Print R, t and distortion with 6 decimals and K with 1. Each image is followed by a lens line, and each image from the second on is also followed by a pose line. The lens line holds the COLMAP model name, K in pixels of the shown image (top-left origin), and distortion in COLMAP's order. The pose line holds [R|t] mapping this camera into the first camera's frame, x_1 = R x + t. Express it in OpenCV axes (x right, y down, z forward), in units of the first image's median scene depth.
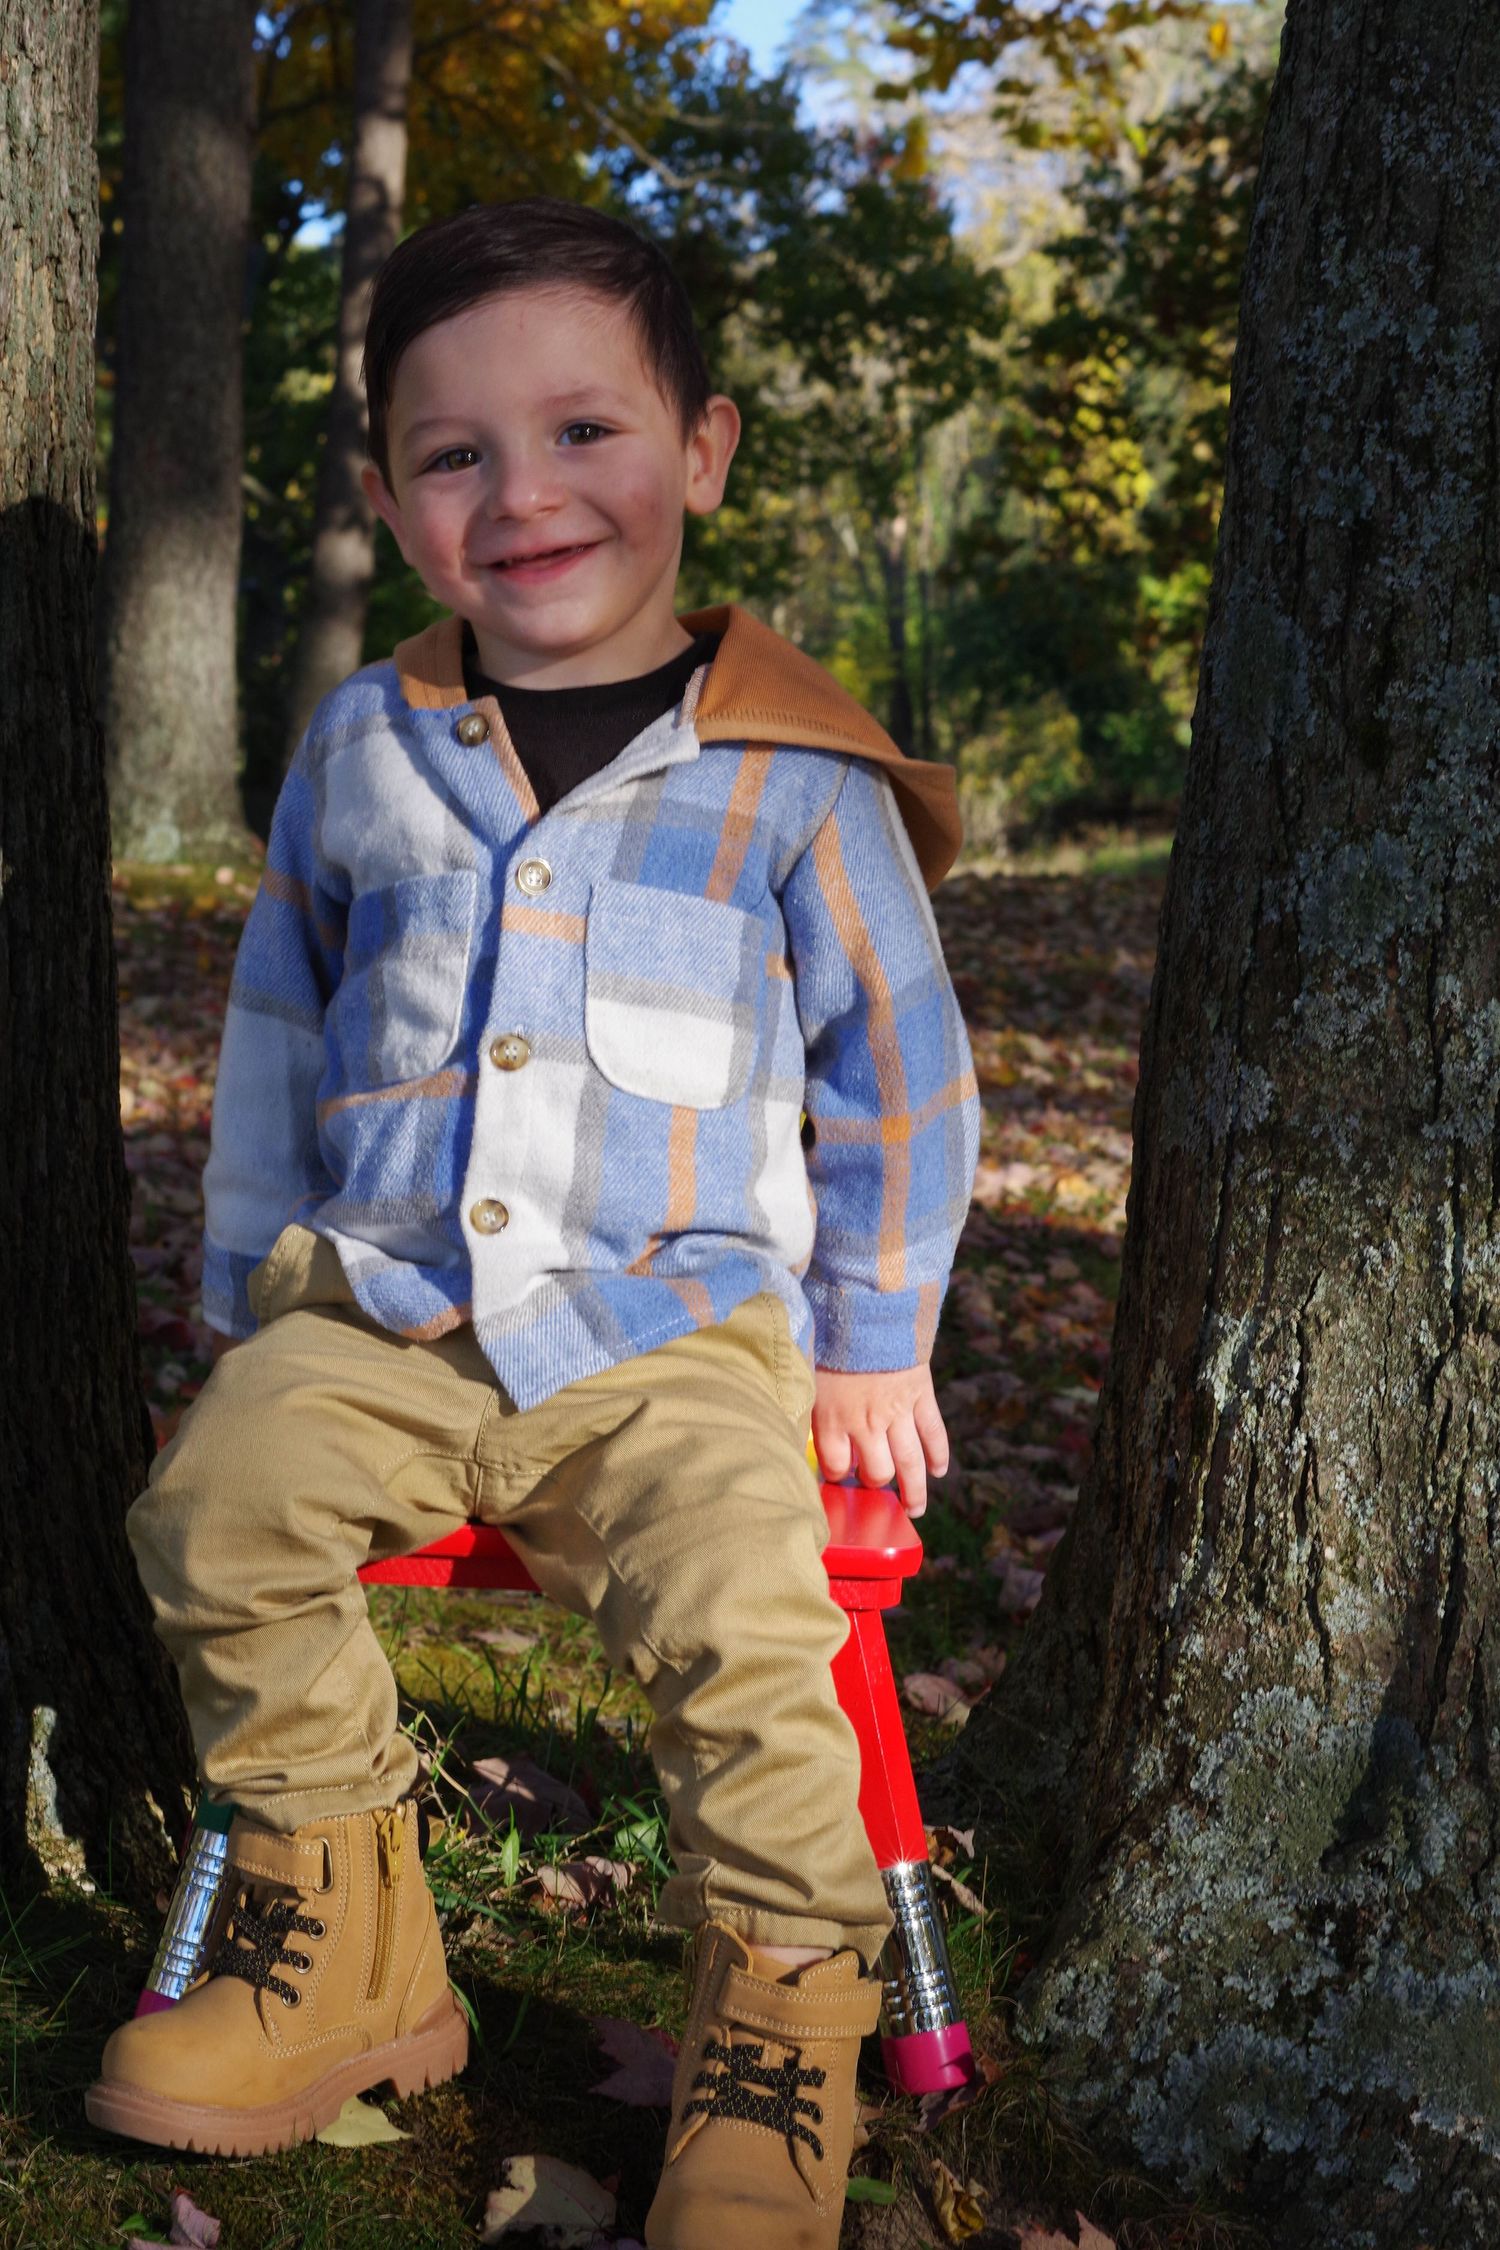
lens RADIAL K [[4937.1, 0, 750.0], [0, 4937.1, 1125.0], [0, 0, 1]] dist [-0.091493, 0.008098]
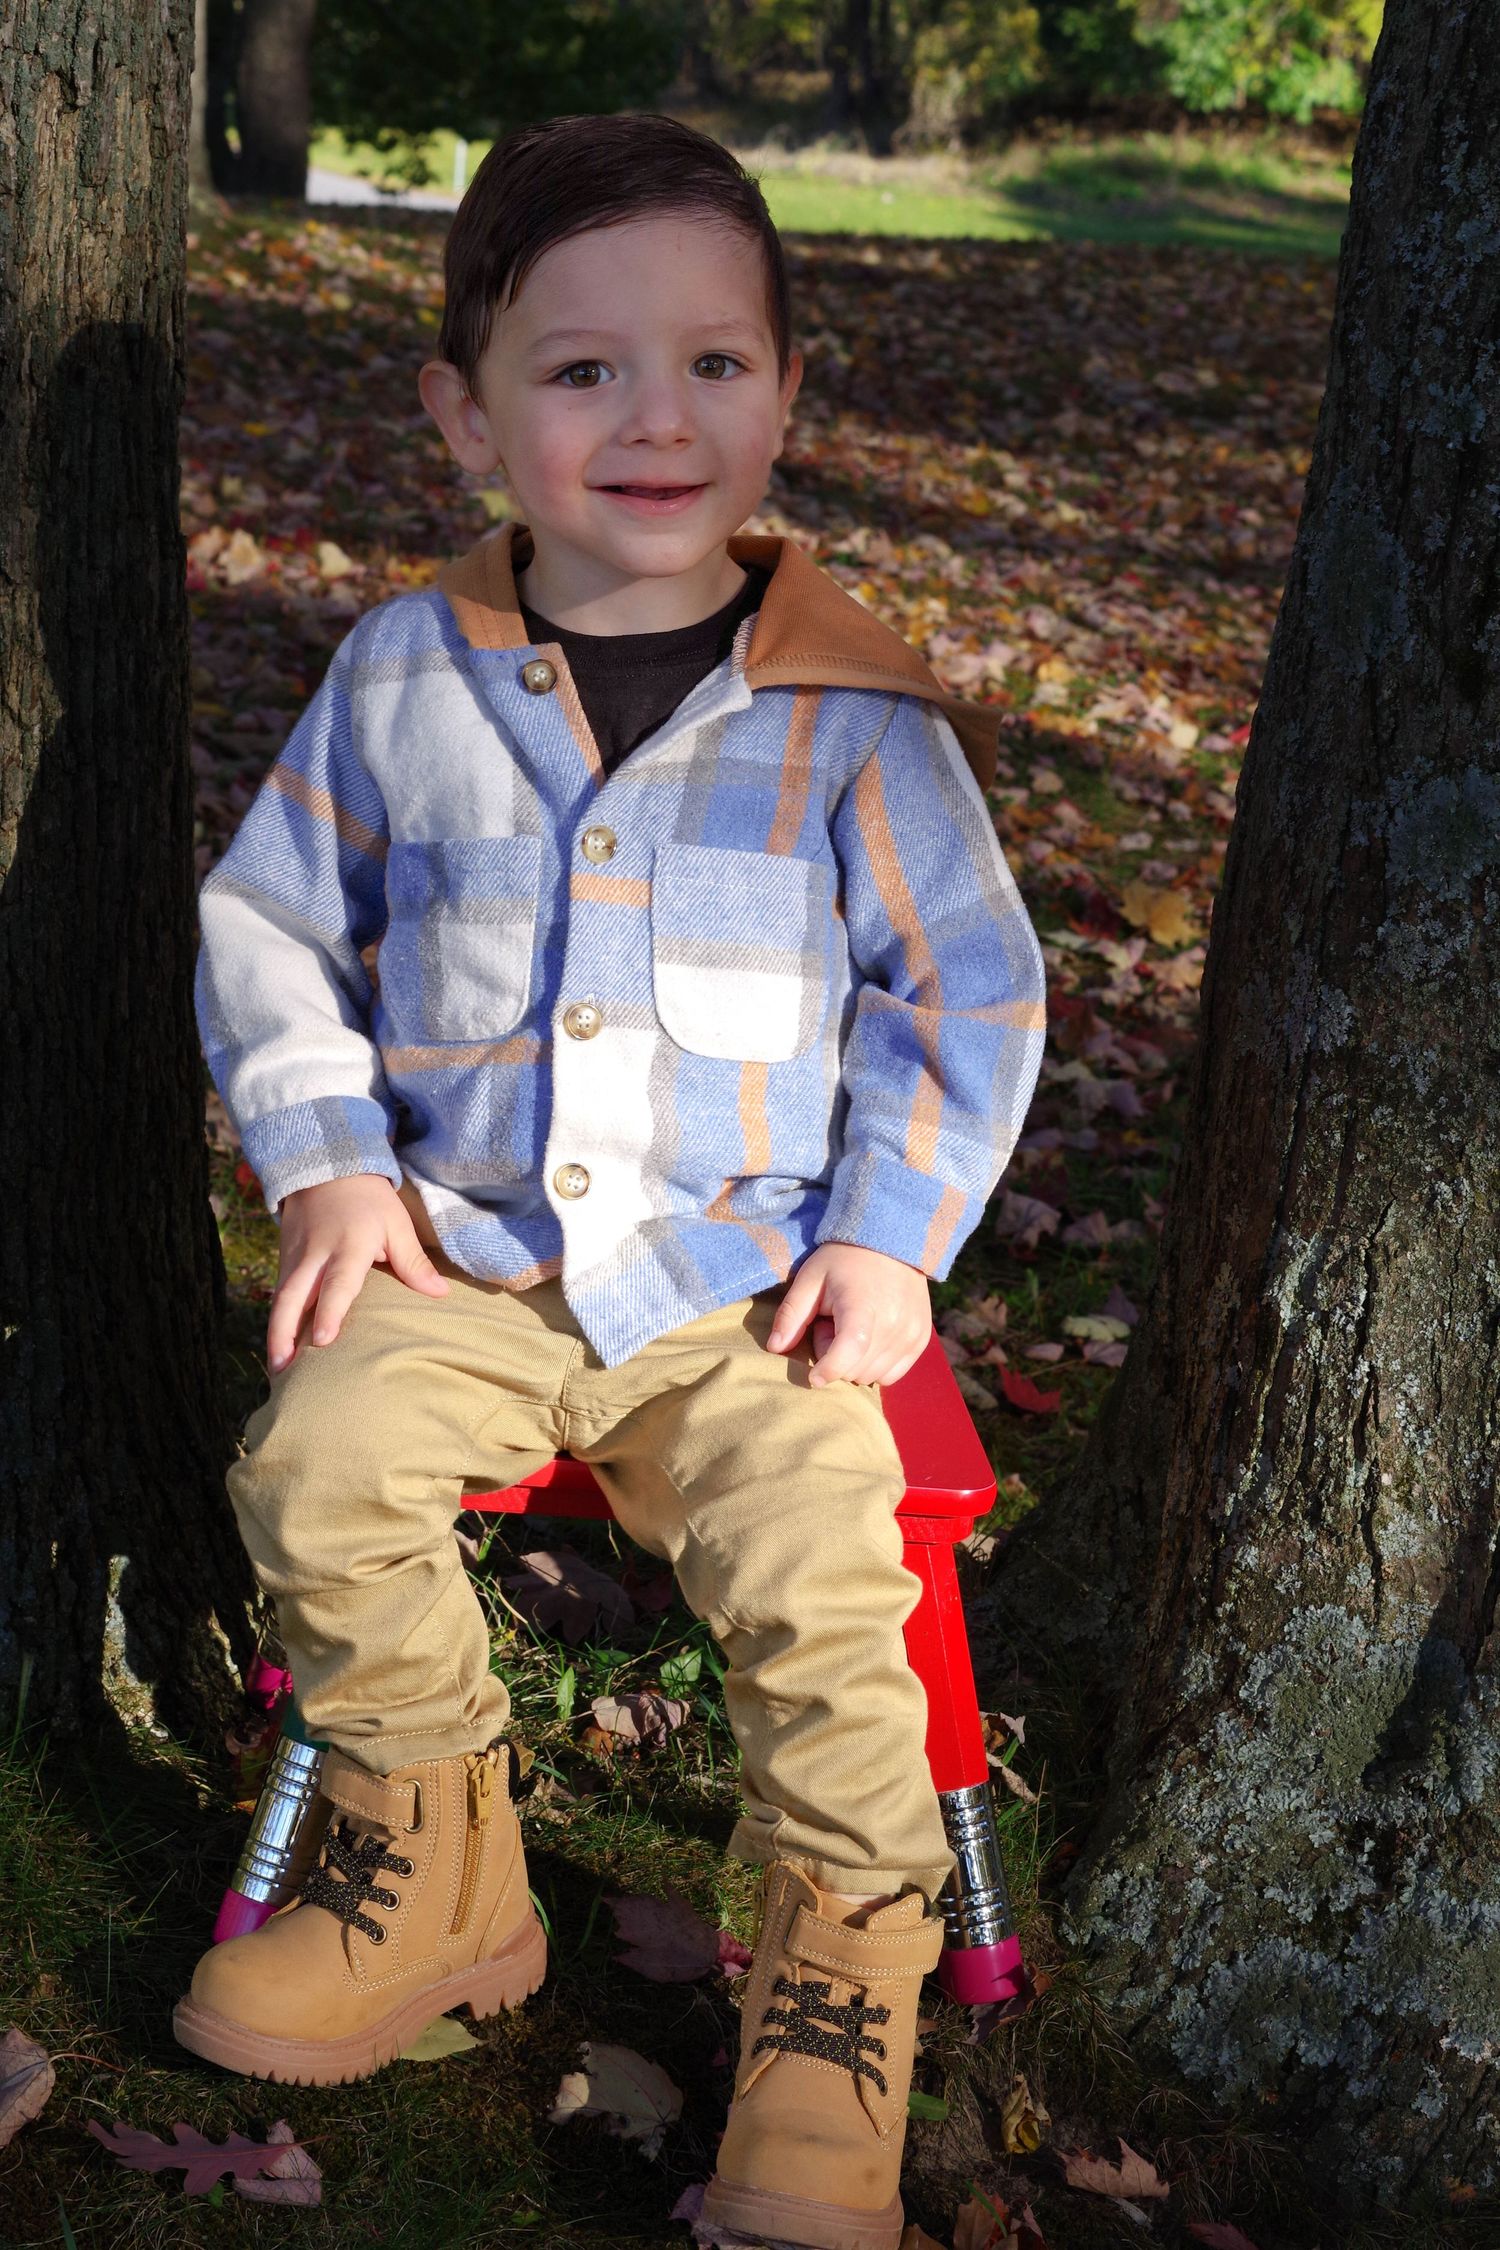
lens RADIAL K [[4937.1, 0, 750.0], [0, 4937.1, 1125.0], [0, 0, 1]] dist [-0.091493, 0.008098]
pose [[0.999229, 0.035450, 0.016870, -0.034695], [-0.037473, 0.989363, 0.140557, -0.125252], [-0.011708, -0.141081, 0.989929, -0.004096]]
